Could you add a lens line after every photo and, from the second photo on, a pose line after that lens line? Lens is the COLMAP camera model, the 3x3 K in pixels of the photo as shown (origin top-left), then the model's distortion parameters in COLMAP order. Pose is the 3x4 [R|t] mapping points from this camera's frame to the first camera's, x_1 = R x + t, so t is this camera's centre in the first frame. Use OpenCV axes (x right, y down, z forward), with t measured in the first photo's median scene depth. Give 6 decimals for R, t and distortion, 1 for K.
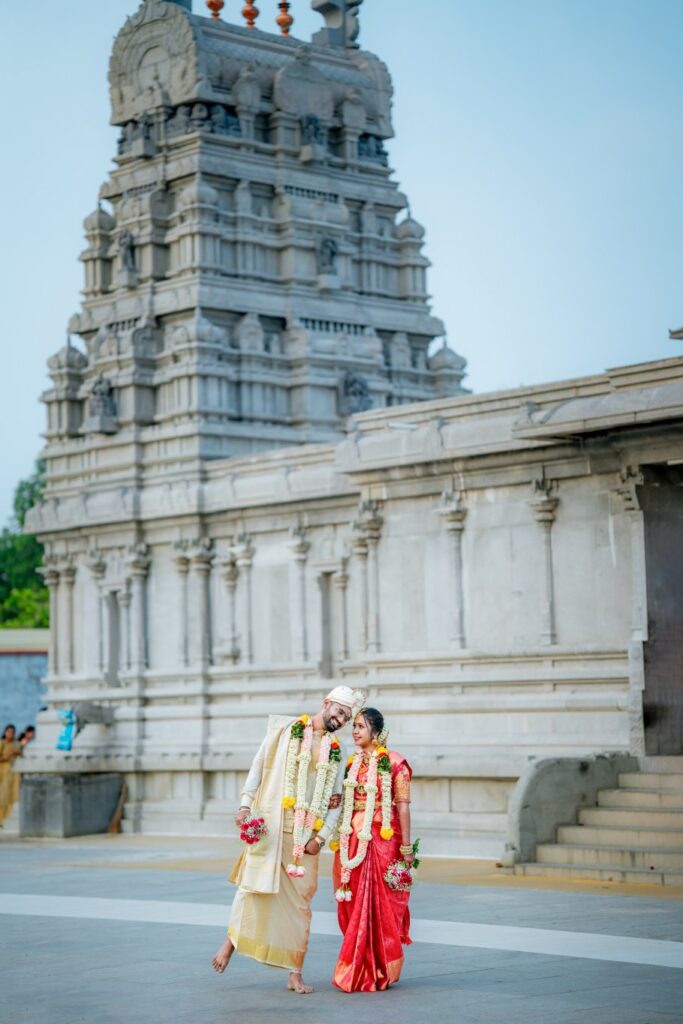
lens RADIAL K [[2436.1, 0, 340.5], [0, 2436.1, 527.4], [0, 0, 1]] dist [0.506138, 3.399214]
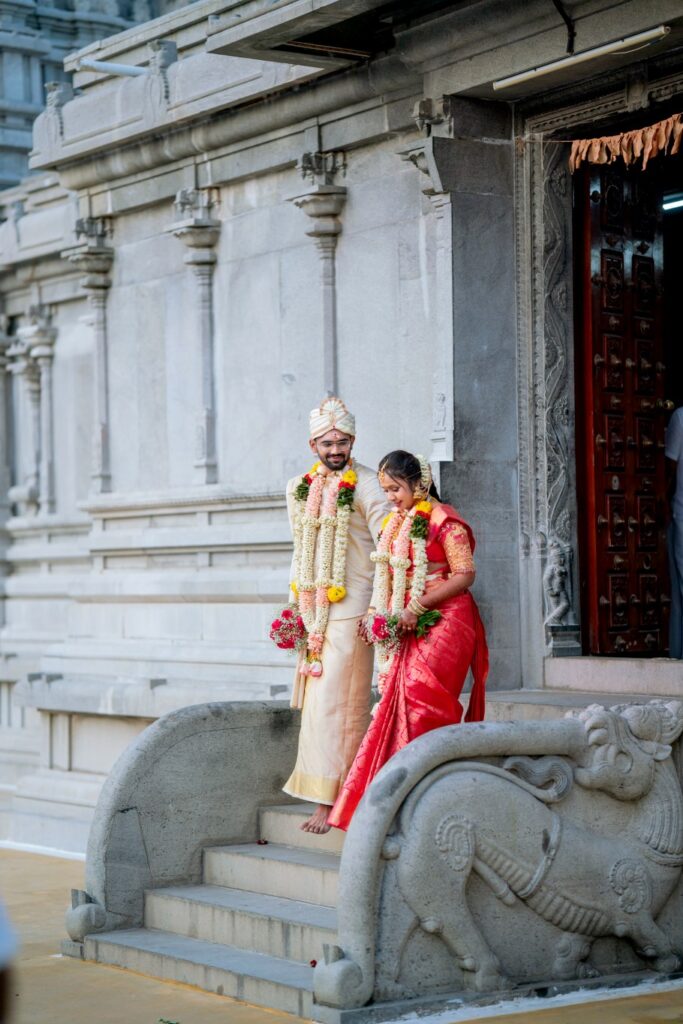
lens RADIAL K [[2436.1, 0, 340.5], [0, 2436.1, 527.4], [0, 0, 1]] dist [0.506138, 3.399214]
pose [[0.987810, 0.004856, -0.155589, 0.166007], [0.004172, 0.998328, 0.057648, 0.028721], [0.155609, -0.057595, 0.986138, 0.478714]]
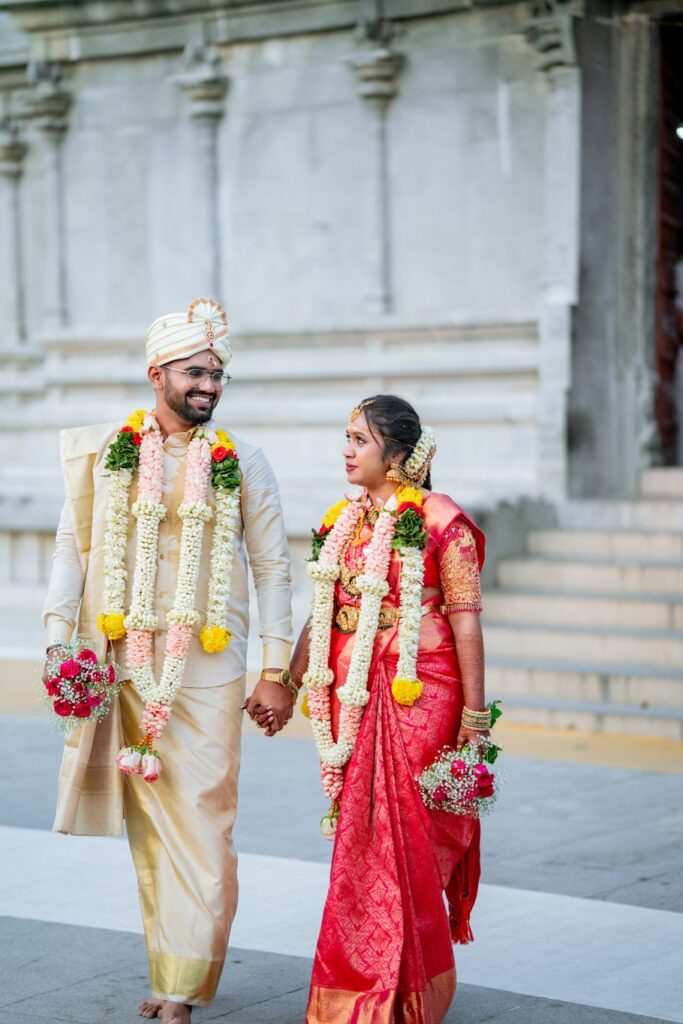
lens RADIAL K [[2436.1, 0, 340.5], [0, 2436.1, 527.4], [0, 0, 1]] dist [0.506138, 3.399214]
pose [[0.980316, 0.014274, 0.196916, -0.038331], [-0.034485, 0.994430, 0.099594, 0.039844], [-0.194398, -0.104425, 0.975349, 0.414483]]
